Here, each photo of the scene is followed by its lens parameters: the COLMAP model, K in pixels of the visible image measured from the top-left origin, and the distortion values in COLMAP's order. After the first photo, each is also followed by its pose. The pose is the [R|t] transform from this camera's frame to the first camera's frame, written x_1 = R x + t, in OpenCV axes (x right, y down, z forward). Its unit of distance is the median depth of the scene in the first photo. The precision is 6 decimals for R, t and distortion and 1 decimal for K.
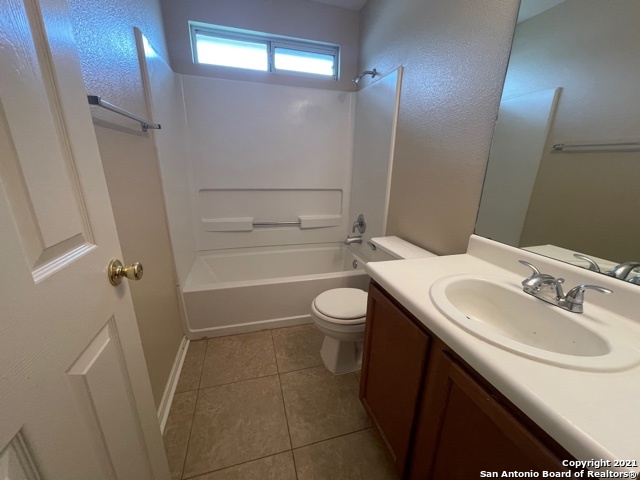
lens RADIAL K [[257.7, 0, 318.4], [0, 257.7, 243.0], [0, 0, 1]] dist [0.000327, -0.001658]
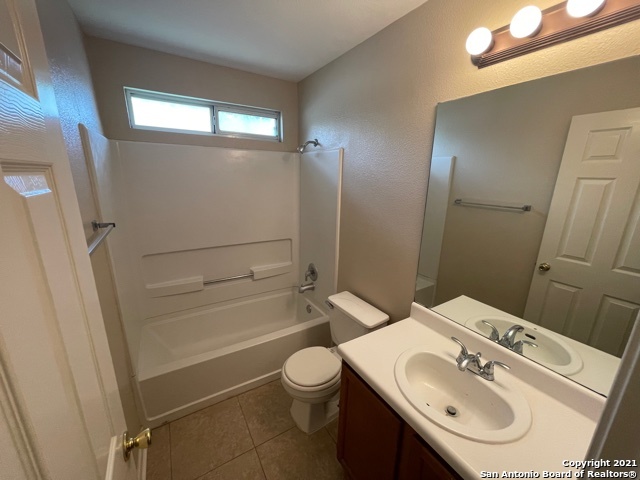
lens RADIAL K [[257.7, 0, 318.6], [0, 257.7, 242.4], [0, 0, 1]] dist [0.000327, -0.001658]
pose [[0.964798, -0.069311, 0.253695, -0.098089], [0.078518, 0.996565, -0.026336, -0.221657], [-0.250998, 0.045328, 0.966926, -0.076356]]
